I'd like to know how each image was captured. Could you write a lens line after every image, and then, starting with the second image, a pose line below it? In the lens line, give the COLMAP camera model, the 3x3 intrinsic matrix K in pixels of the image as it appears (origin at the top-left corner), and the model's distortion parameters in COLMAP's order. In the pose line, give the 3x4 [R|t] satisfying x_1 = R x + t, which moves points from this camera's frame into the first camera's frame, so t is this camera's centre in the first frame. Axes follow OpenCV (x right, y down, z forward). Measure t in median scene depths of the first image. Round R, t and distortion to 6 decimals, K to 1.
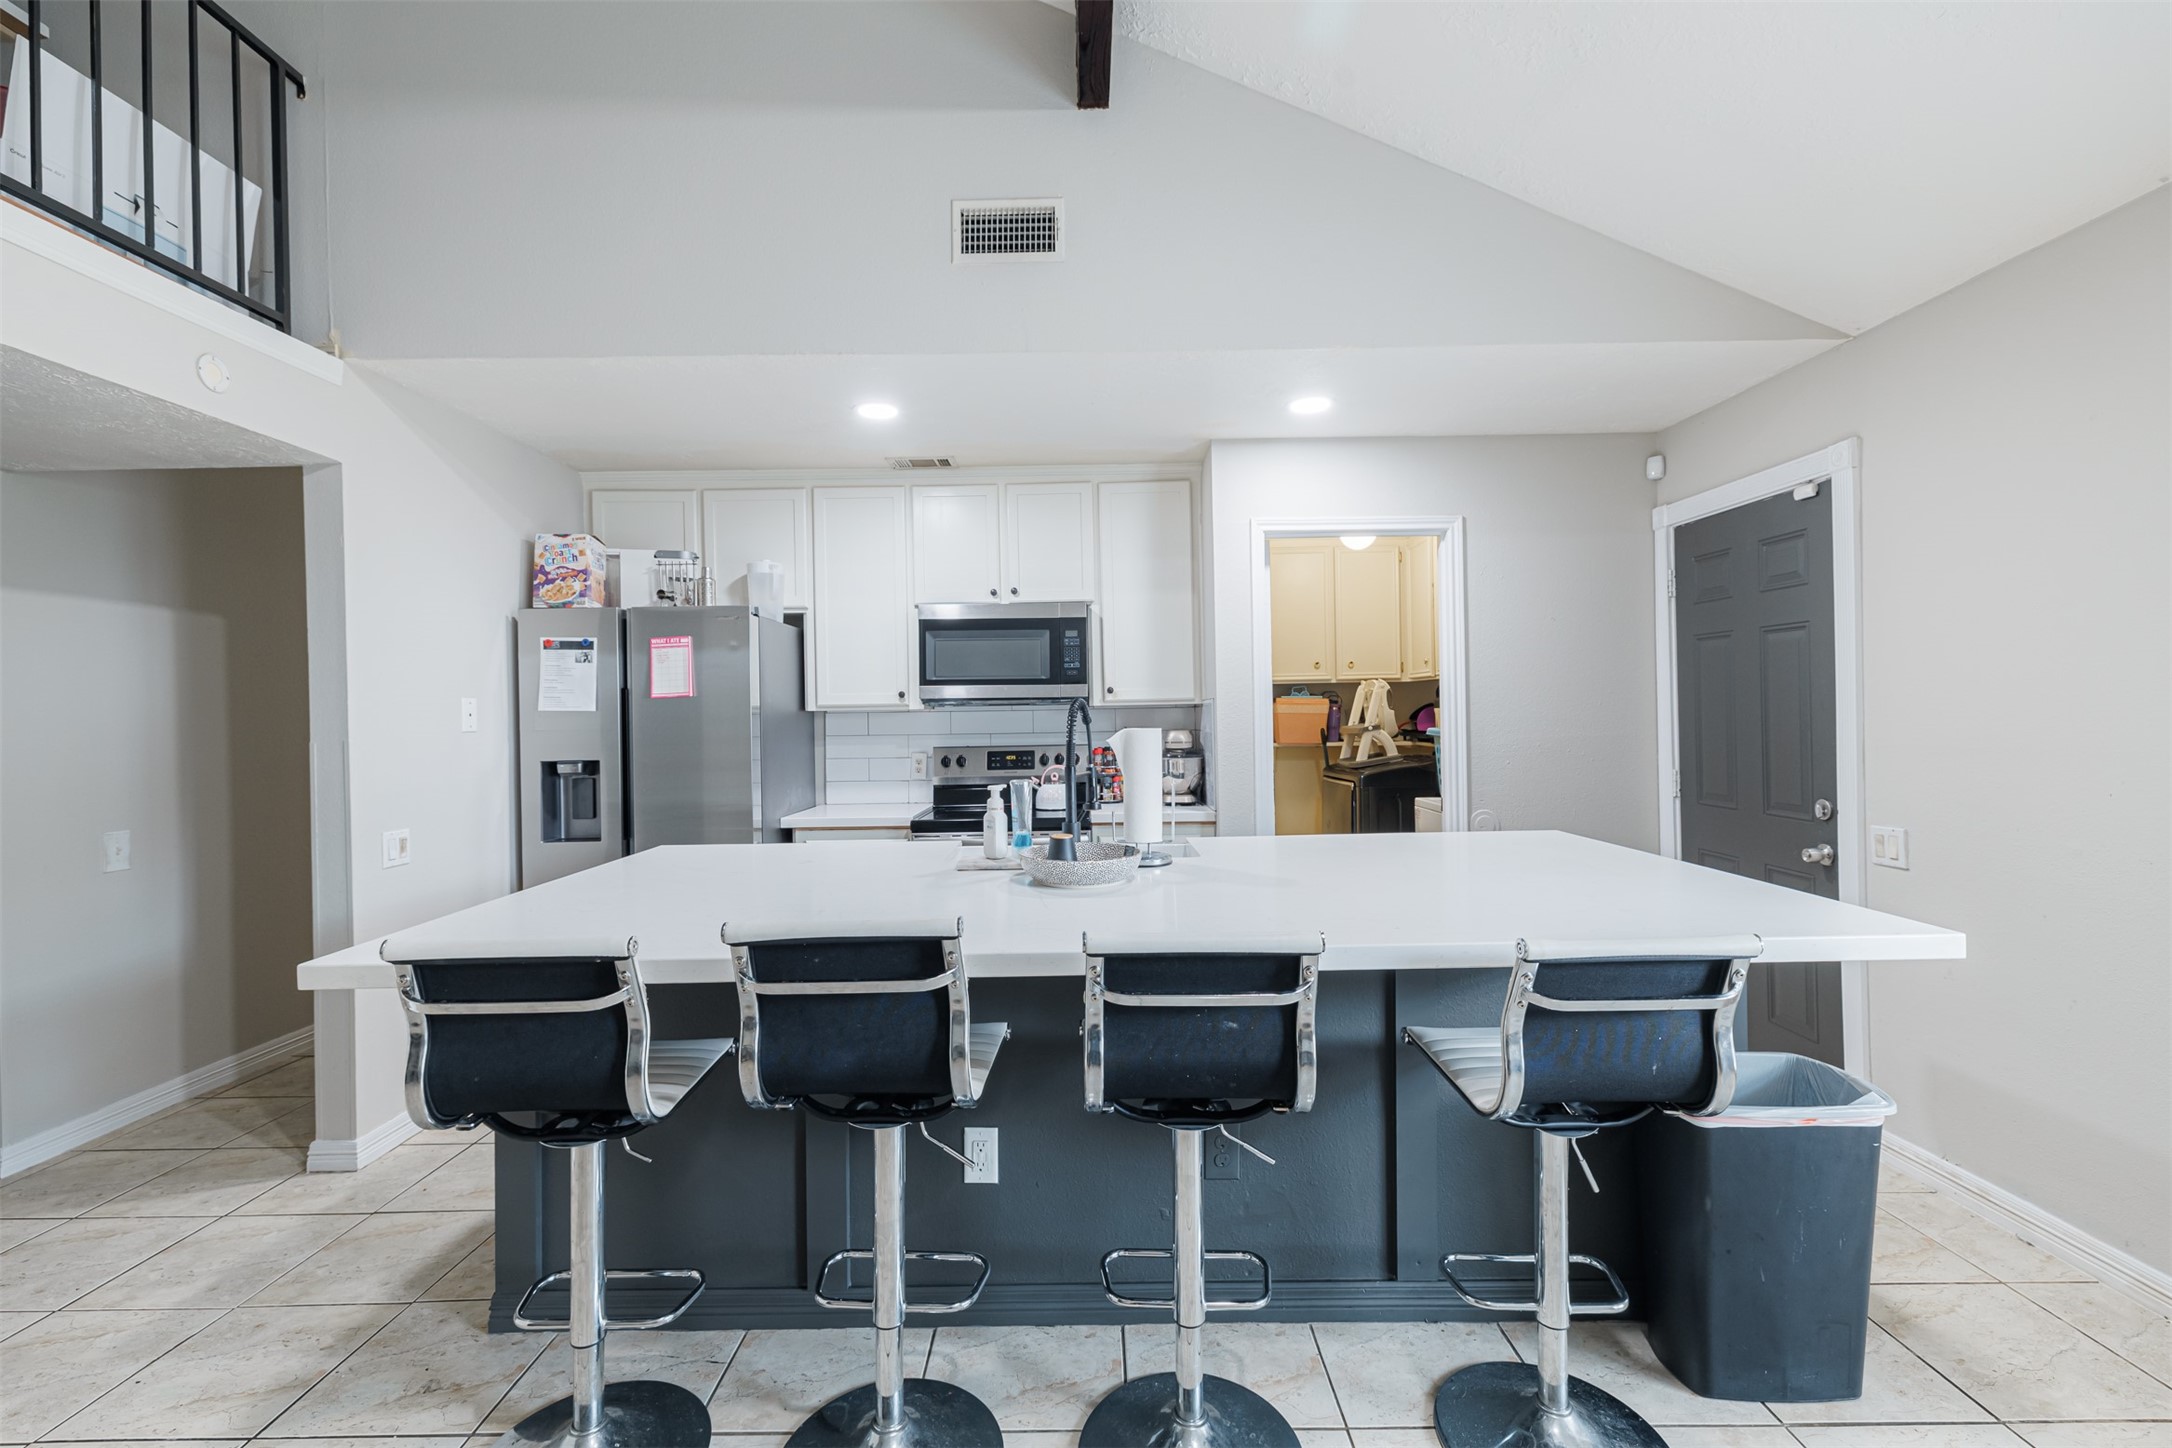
lens RADIAL K [[908.0, 0, 1082.3], [0, 908.0, 718.3], [0, 0, 1]] dist [-0.000184, -0.000167]
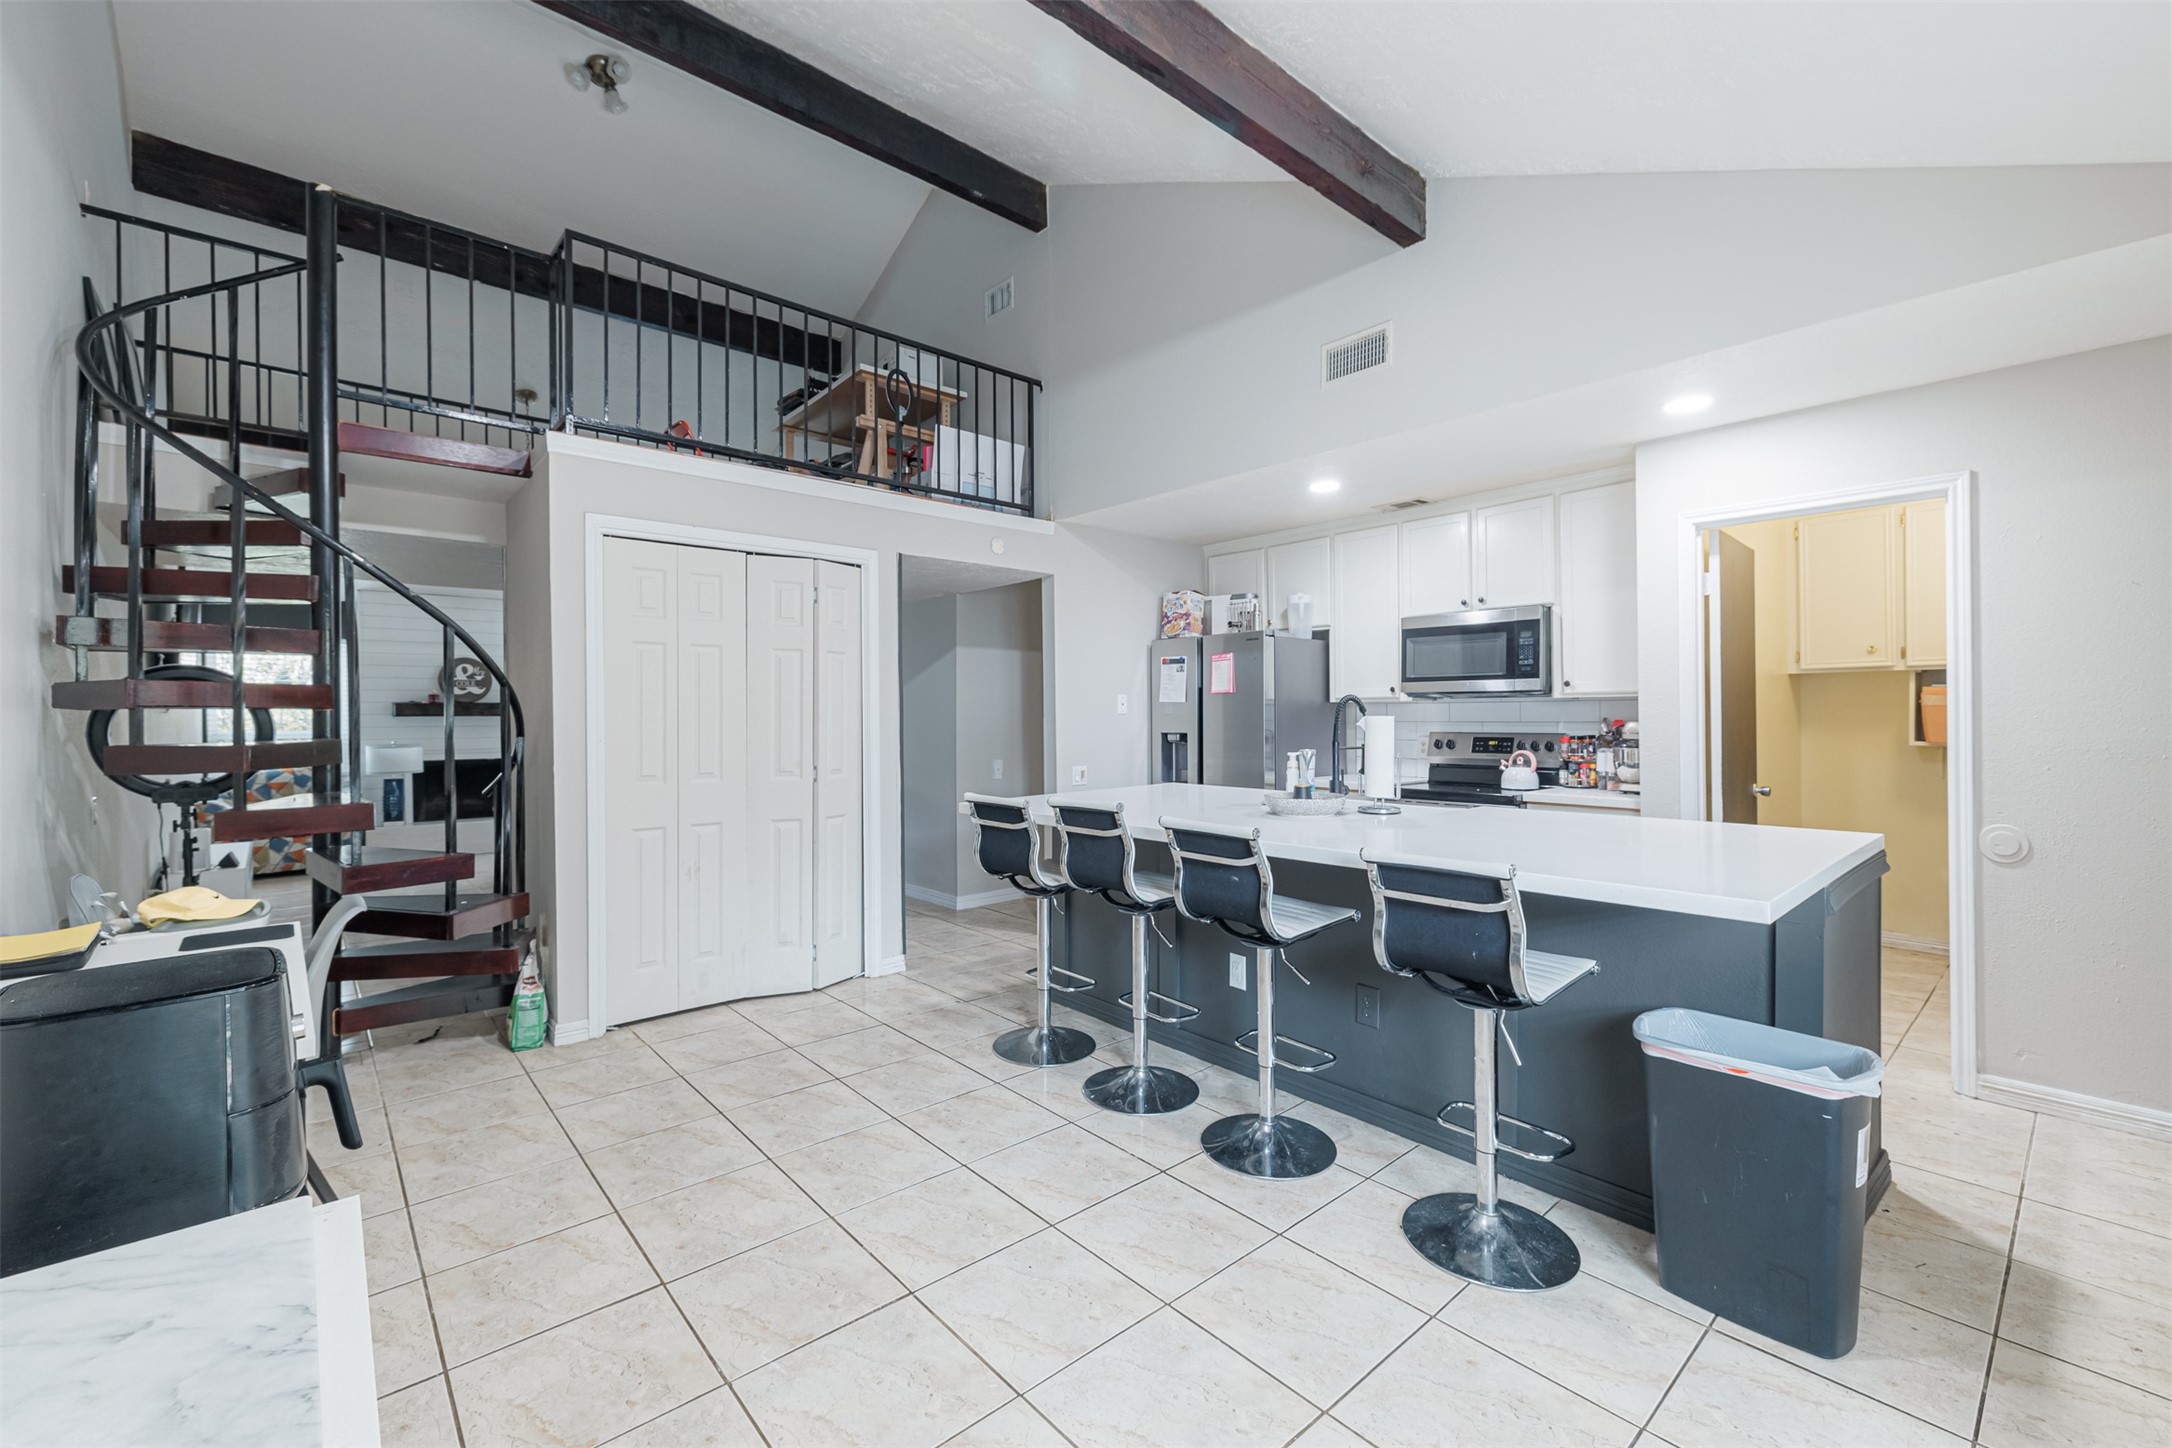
lens RADIAL K [[892.9, 0, 1101.5], [0, 892.9, 719.4], [0, 0, 1]] dist [0.001278, 0.000036]
pose [[0.667017, 0.015818, -0.744875, 0.518314], [-0.006557, 0.999861, 0.015361, -0.000807], [0.745014, -0.005362, 0.667027, -0.152755]]
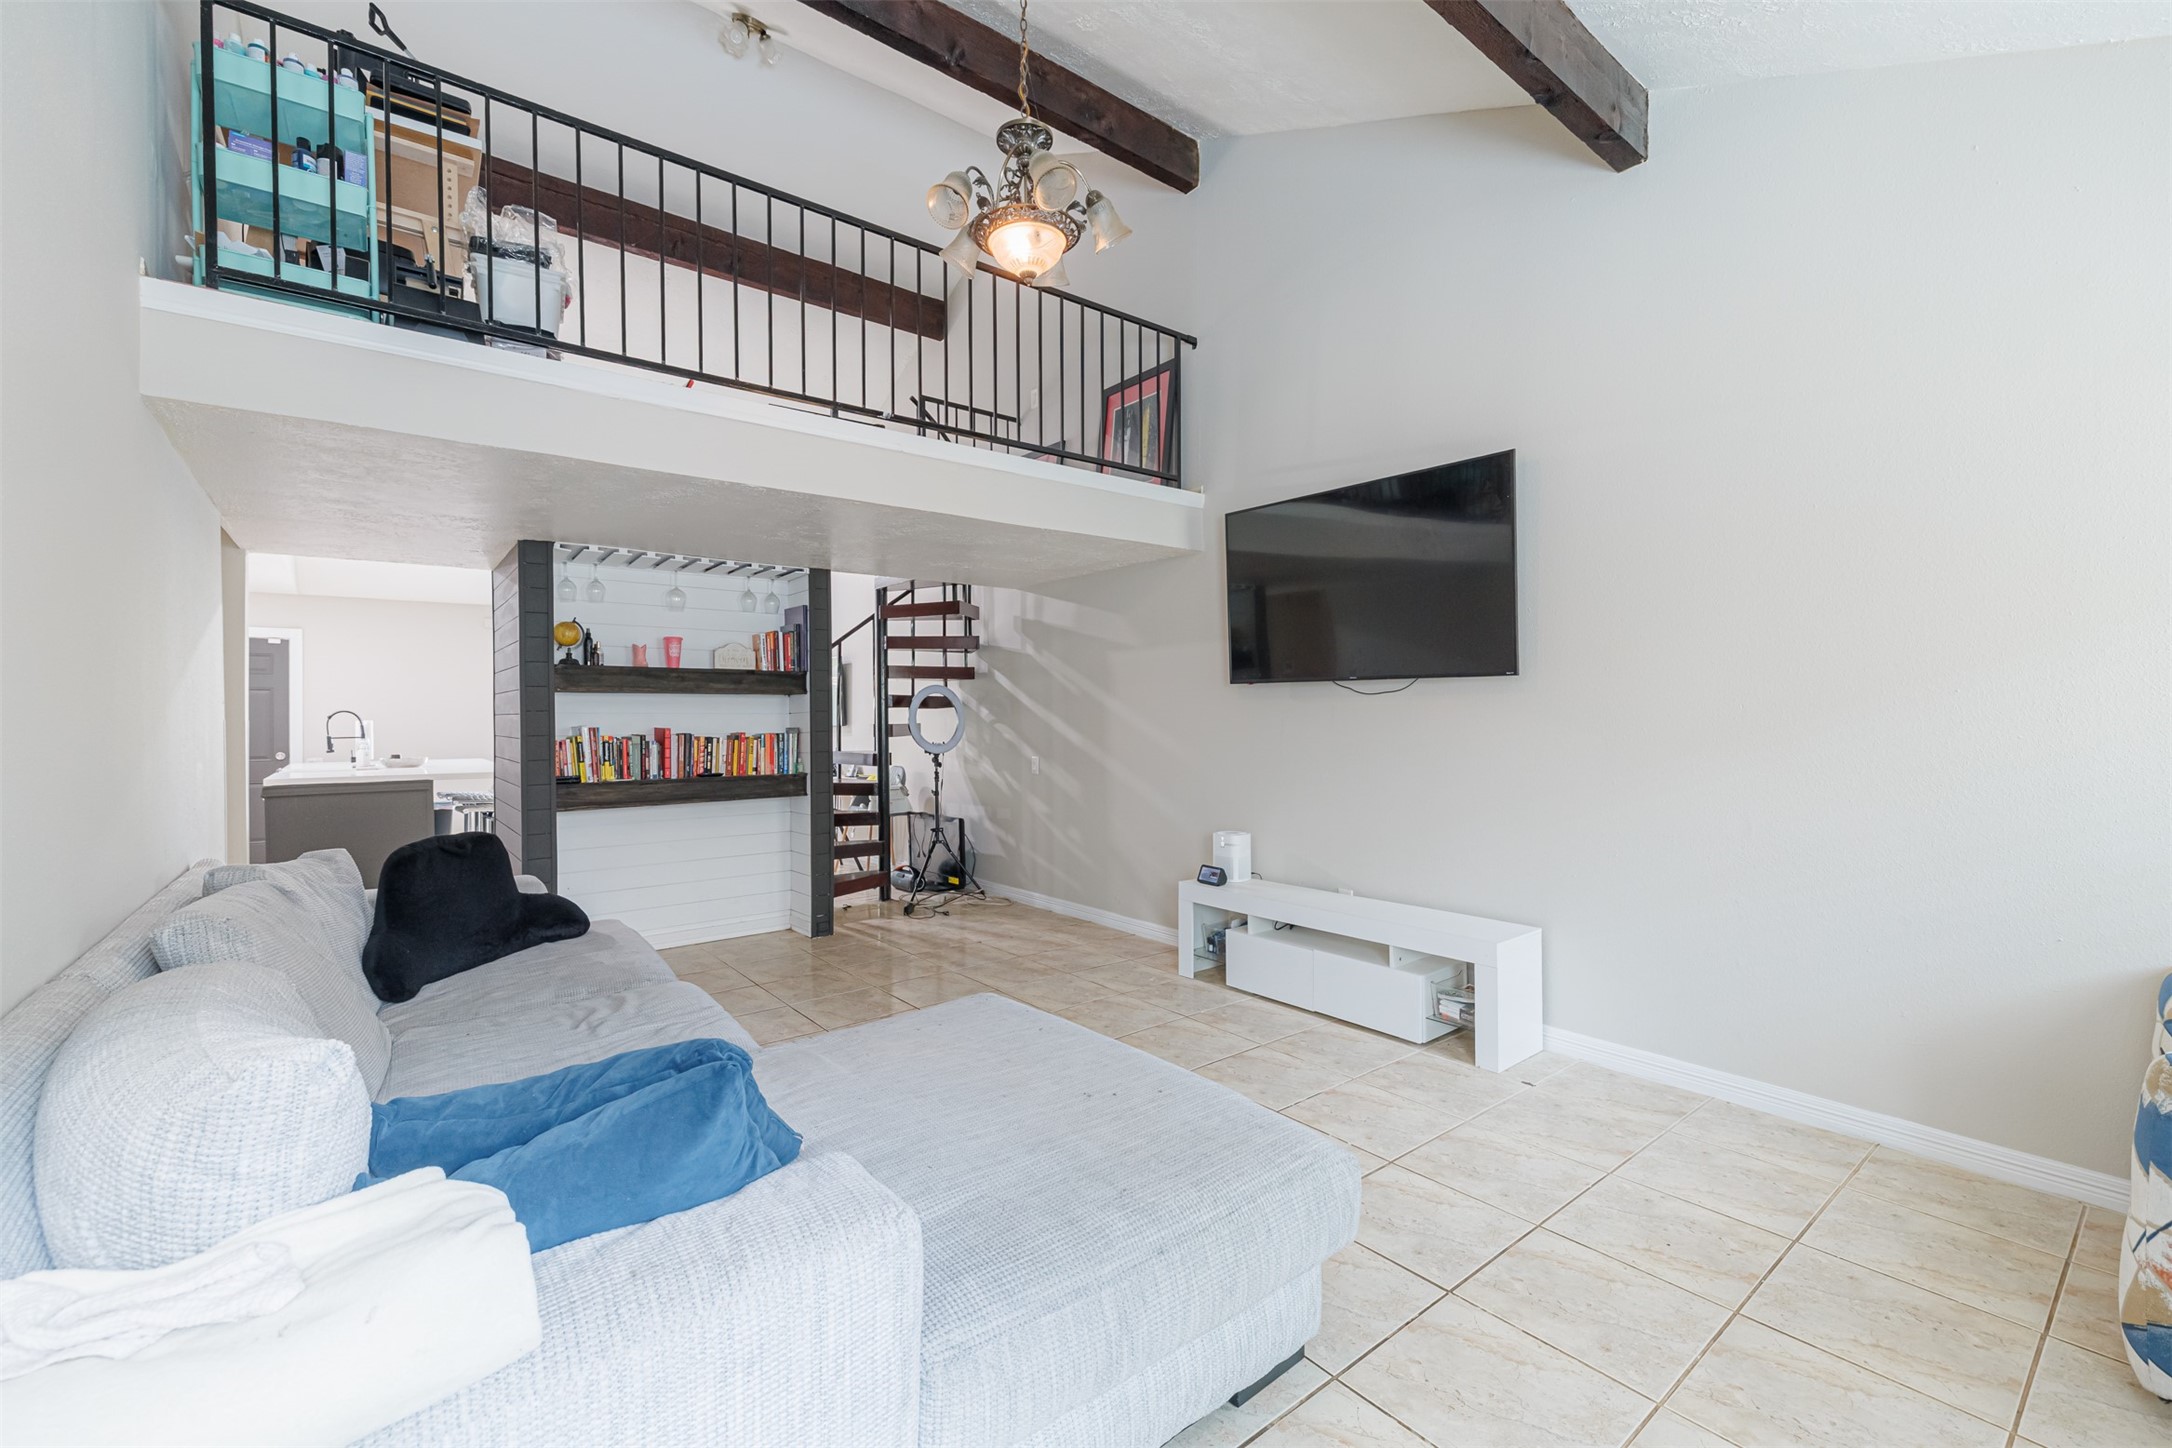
lens RADIAL K [[892.9, 0, 1101.5], [0, 892.9, 719.4], [0, 0, 1]] dist [0.001278, 0.000036]
pose [[-0.627048, 0.019559, 0.778735, -2.307580], [0.021797, 0.999734, -0.007558, 0.050054], [-0.778676, 0.012235, -0.627307, 0.612531]]
